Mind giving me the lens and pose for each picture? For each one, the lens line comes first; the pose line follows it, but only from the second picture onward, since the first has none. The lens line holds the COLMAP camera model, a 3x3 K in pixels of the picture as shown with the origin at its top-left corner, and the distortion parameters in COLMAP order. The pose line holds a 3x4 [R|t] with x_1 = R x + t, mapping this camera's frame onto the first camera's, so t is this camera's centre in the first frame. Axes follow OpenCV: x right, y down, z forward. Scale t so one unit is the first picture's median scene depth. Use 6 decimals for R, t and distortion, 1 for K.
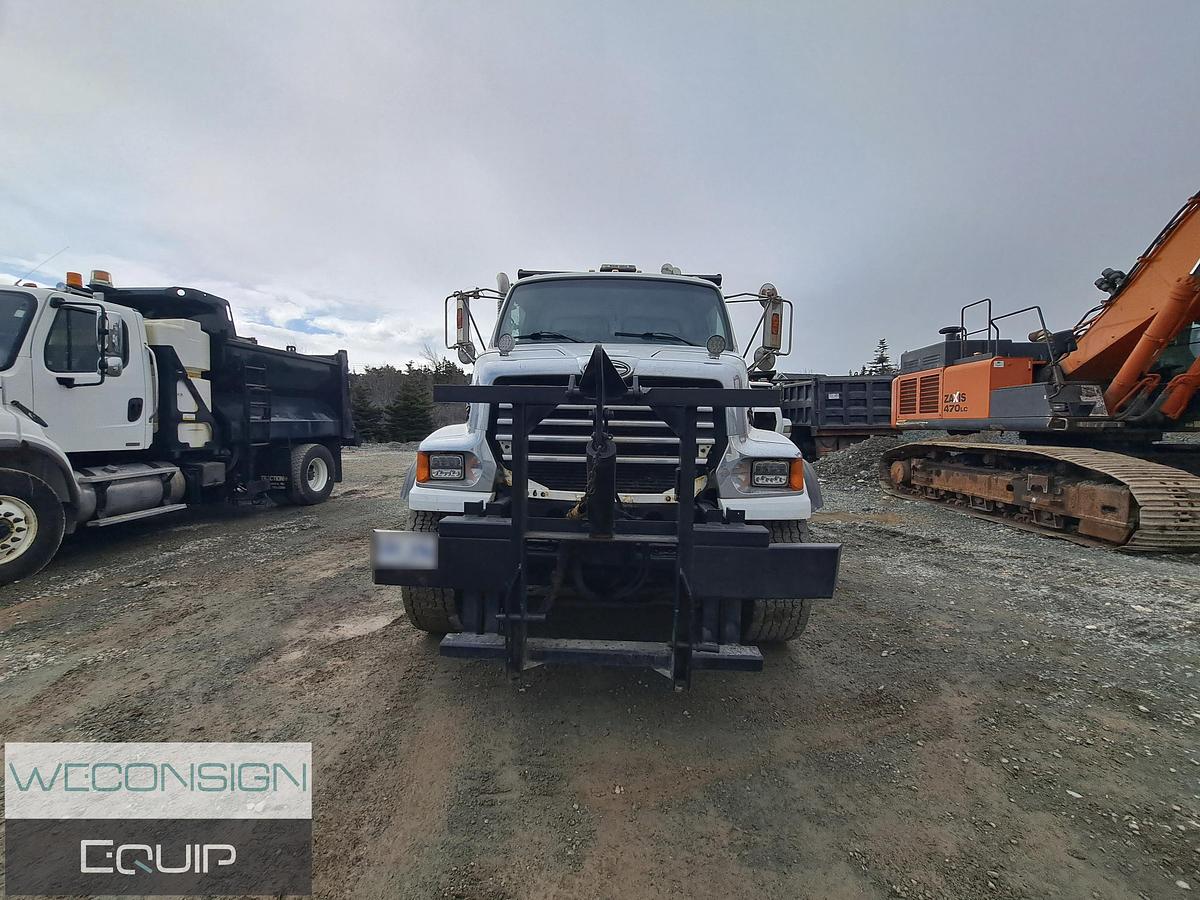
lens RADIAL K [[465.0, 0, 600.0], [0, 465.0, 450.0], [0, 0, 1]] dist [-0.013119, -0.000064]
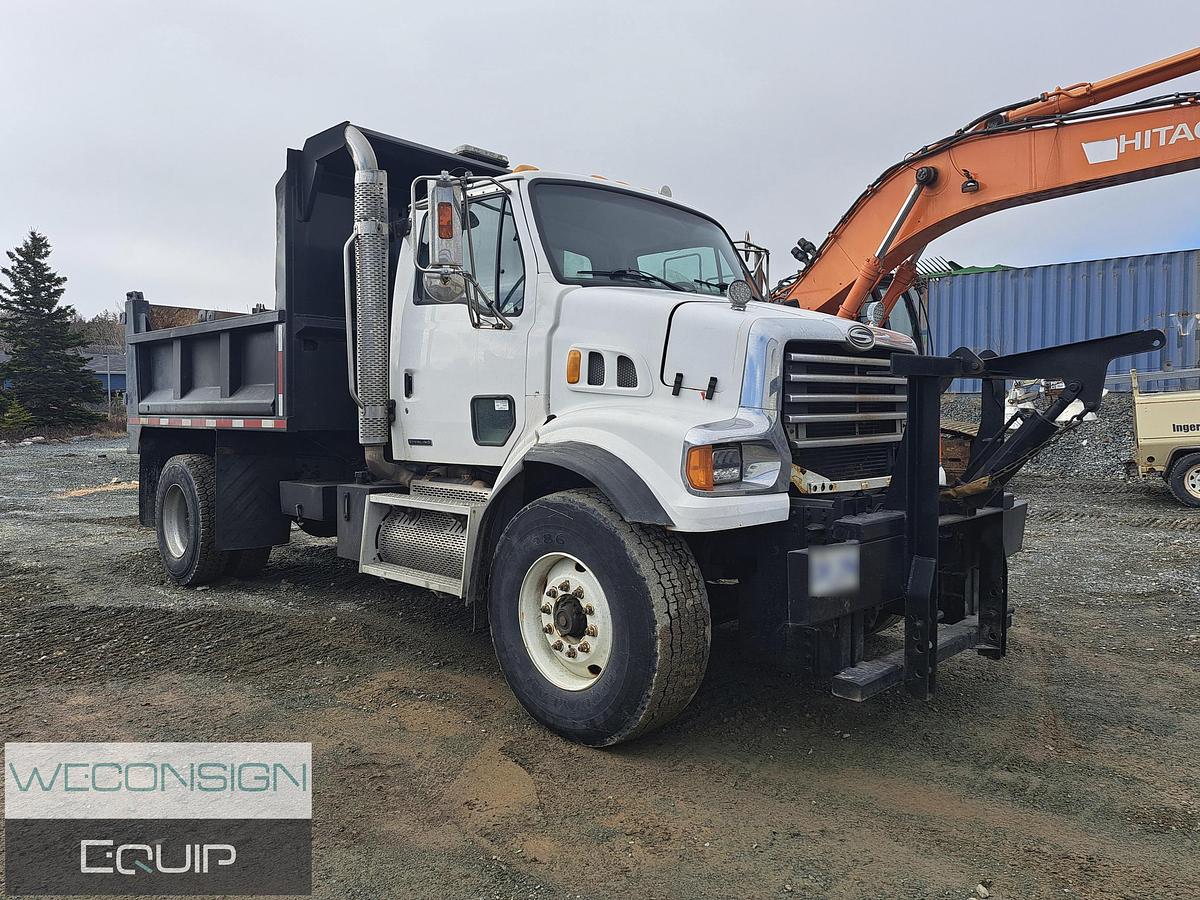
lens RADIAL K [[839.9, 0, 603.1], [0, 839.9, 427.1], [0, 0, 1]] dist [0.102518, -0.118979]
pose [[0.661000, -0.035826, 0.749530, -1.150649], [0.054227, 0.998529, -0.000094, -0.024134], [-0.748424, 0.040707, 0.661970, 0.244358]]
